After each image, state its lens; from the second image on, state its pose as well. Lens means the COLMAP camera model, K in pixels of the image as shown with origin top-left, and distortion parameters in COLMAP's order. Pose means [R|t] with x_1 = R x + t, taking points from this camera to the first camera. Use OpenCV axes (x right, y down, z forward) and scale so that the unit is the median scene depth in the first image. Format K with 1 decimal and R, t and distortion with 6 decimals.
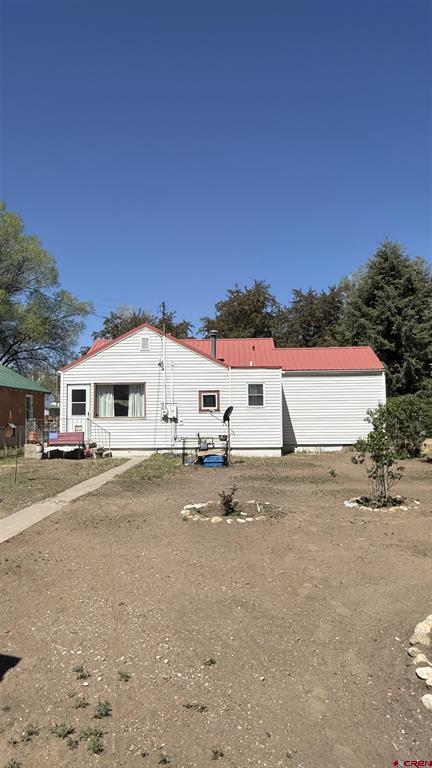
lens RADIAL K [[510.7, 0, 217.8], [0, 510.7, 378.6], [0, 0, 1]] dist [-0.004115, -0.000824]
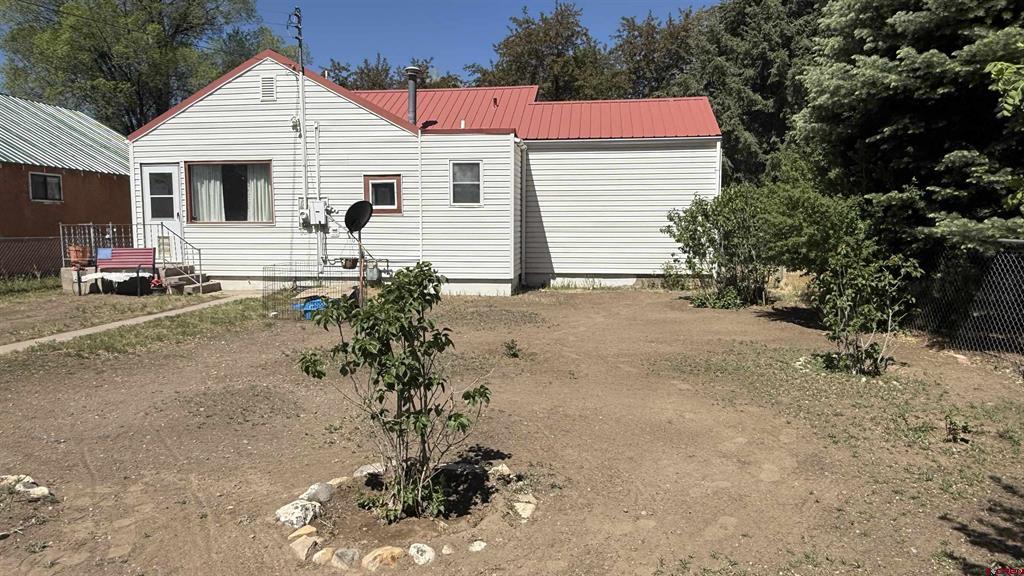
lens RADIAL K [[667.0, 0, 508.9], [0, 667.0, 292.6], [0, 0, 1]] dist [0.002551, -0.002151]
pose [[0.995257, 0.018278, -0.095546, 0.187637], [-0.001398, 0.984775, 0.173829, 0.023094], [0.097268, -0.172871, 0.980130, 0.287482]]
